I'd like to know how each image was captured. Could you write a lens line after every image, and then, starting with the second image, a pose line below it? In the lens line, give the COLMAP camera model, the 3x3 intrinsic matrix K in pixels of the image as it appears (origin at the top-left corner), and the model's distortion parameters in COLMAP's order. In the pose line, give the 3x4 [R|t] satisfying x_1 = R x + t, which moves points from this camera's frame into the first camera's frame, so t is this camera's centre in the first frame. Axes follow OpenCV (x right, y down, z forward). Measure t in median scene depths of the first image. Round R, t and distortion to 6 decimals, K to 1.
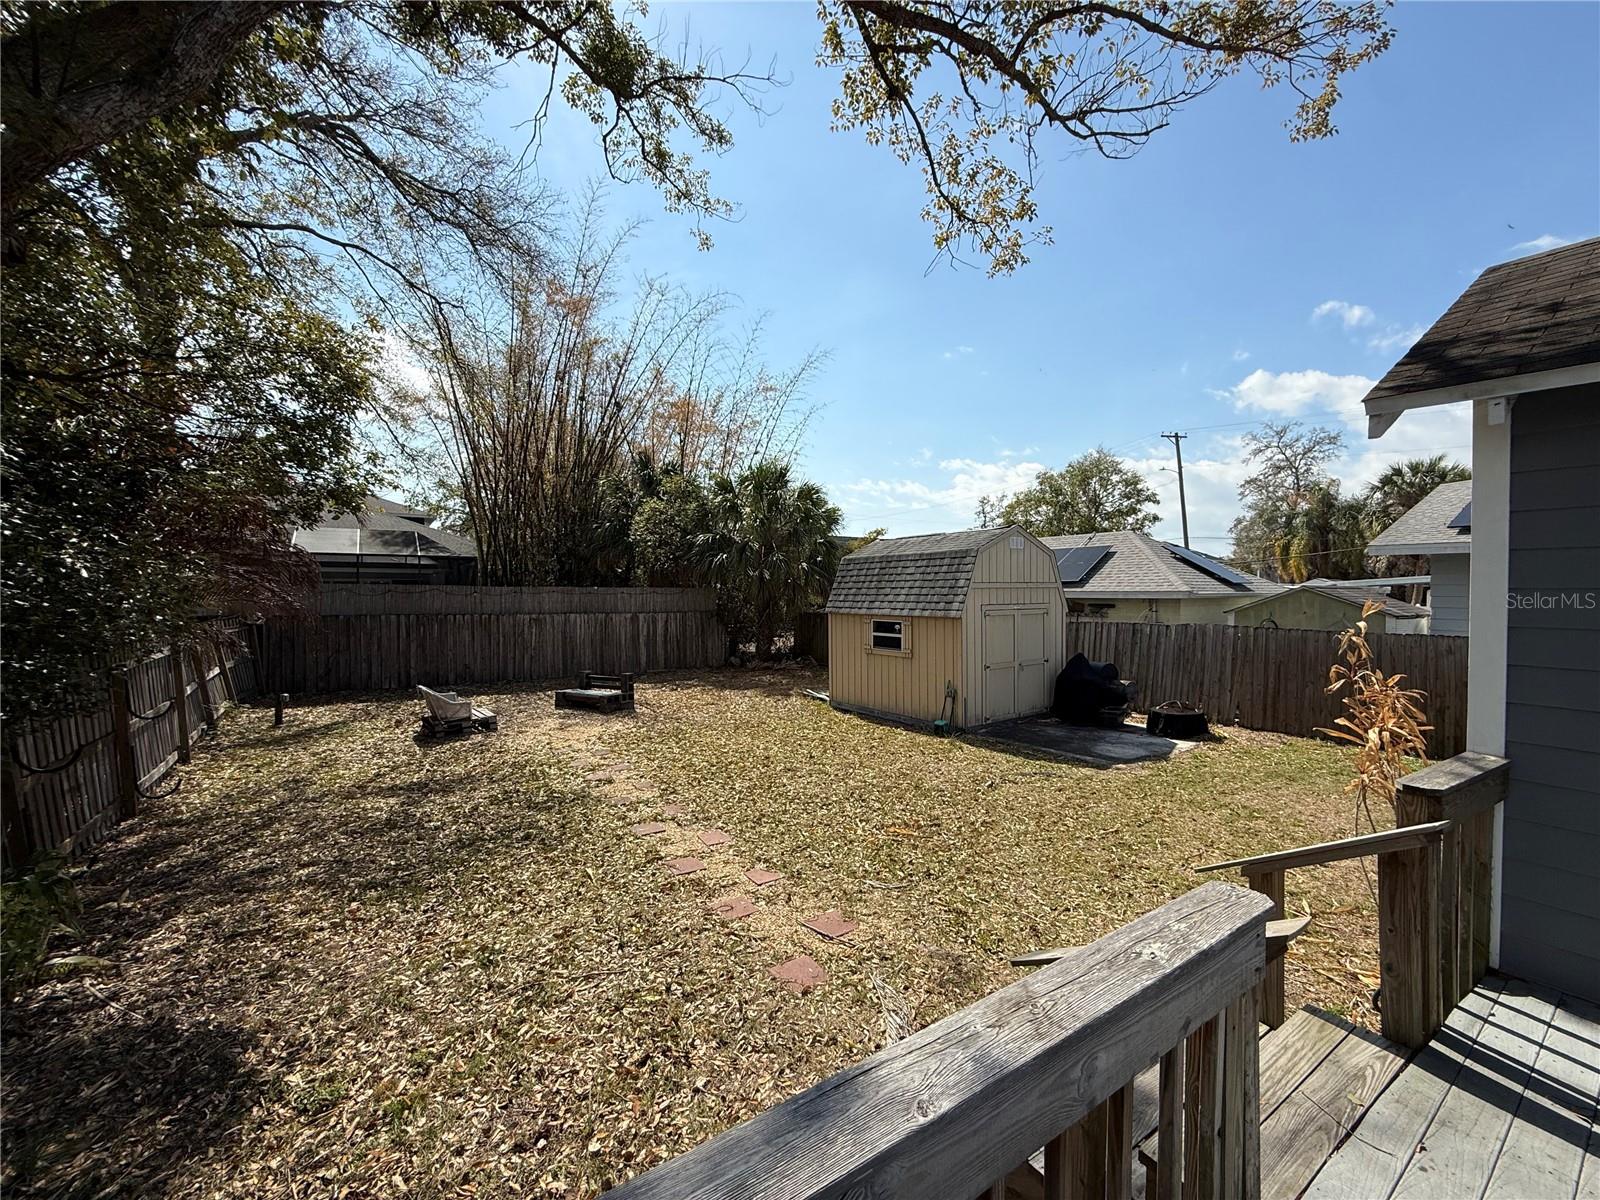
lens RADIAL K [[645.0, 0, 804.7], [0, 645.0, 612.2], [0, 0, 1]] dist [-0.041473, -0.000086]
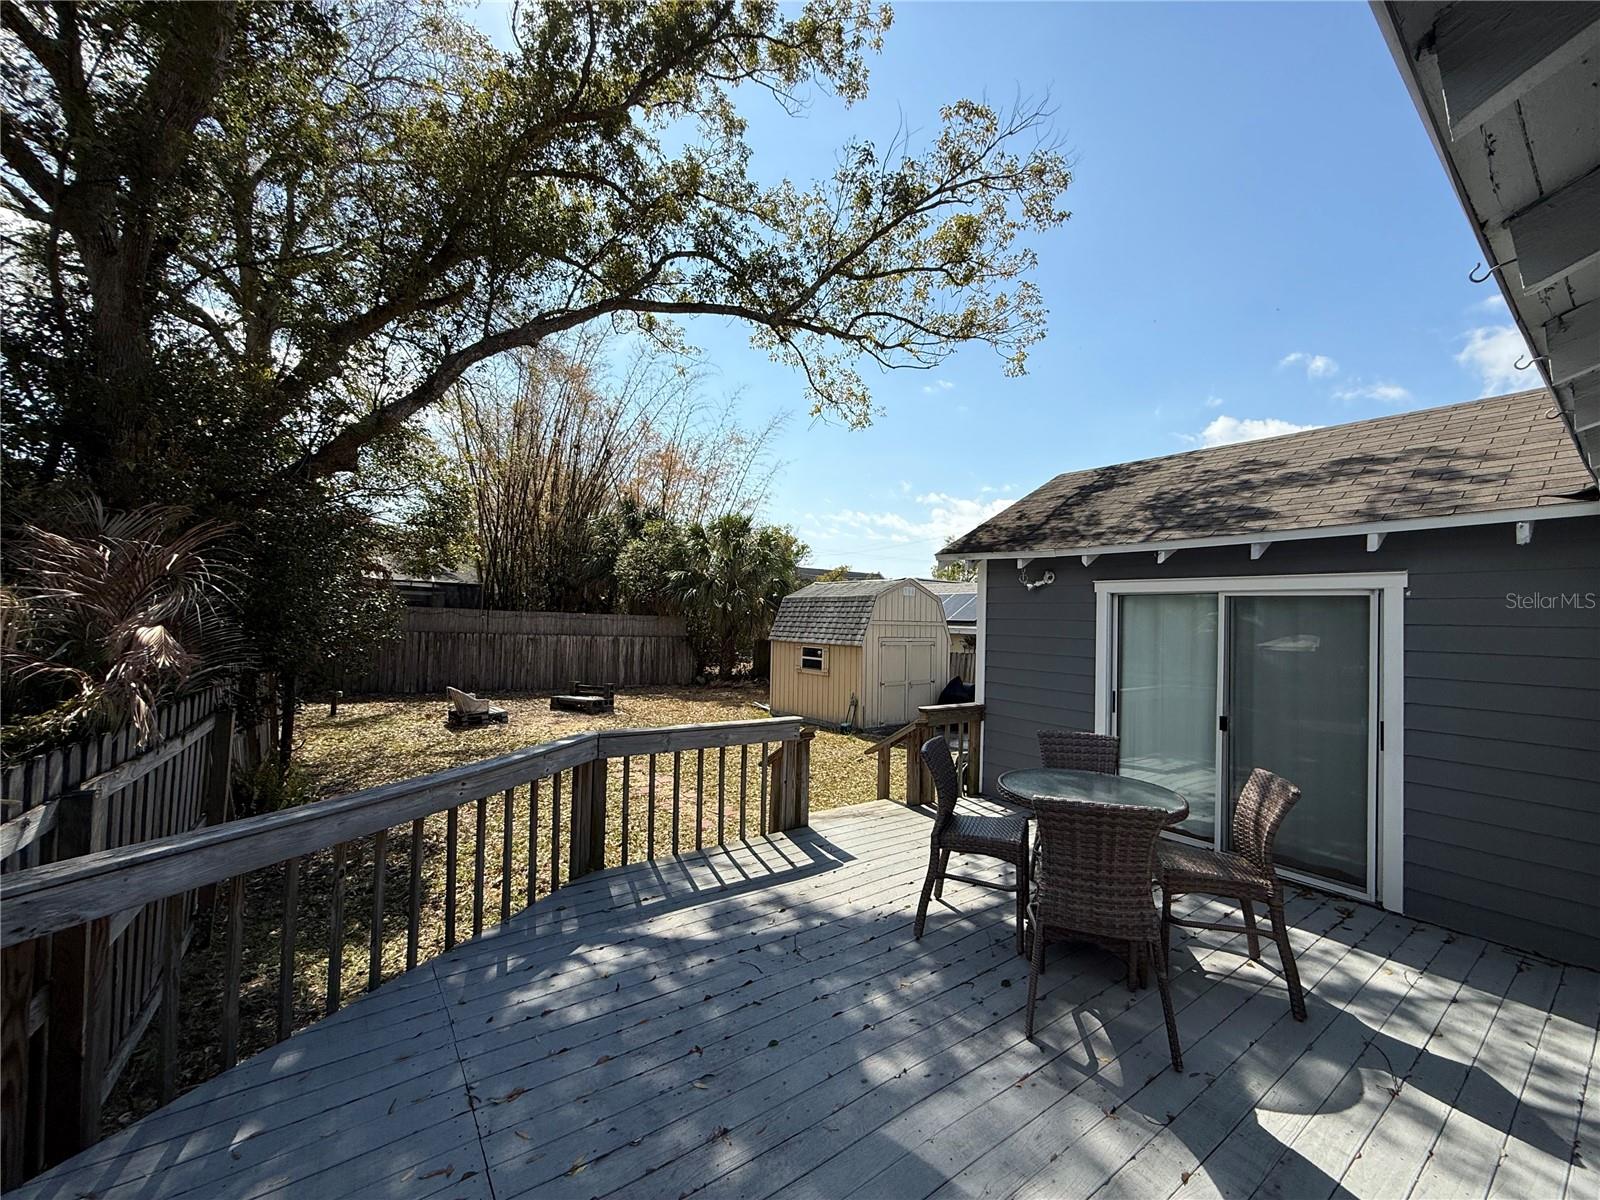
lens RADIAL K [[641.5, 0, 797.8], [0, 641.5, 594.0], [0, 0, 1]] dist [-0.000936, -0.000453]
pose [[0.999352, 0.029228, 0.021005, 0.040433], [-0.027637, 0.996993, -0.072403, 0.000183], [-0.023058, 0.071775, 0.997154, -0.180828]]
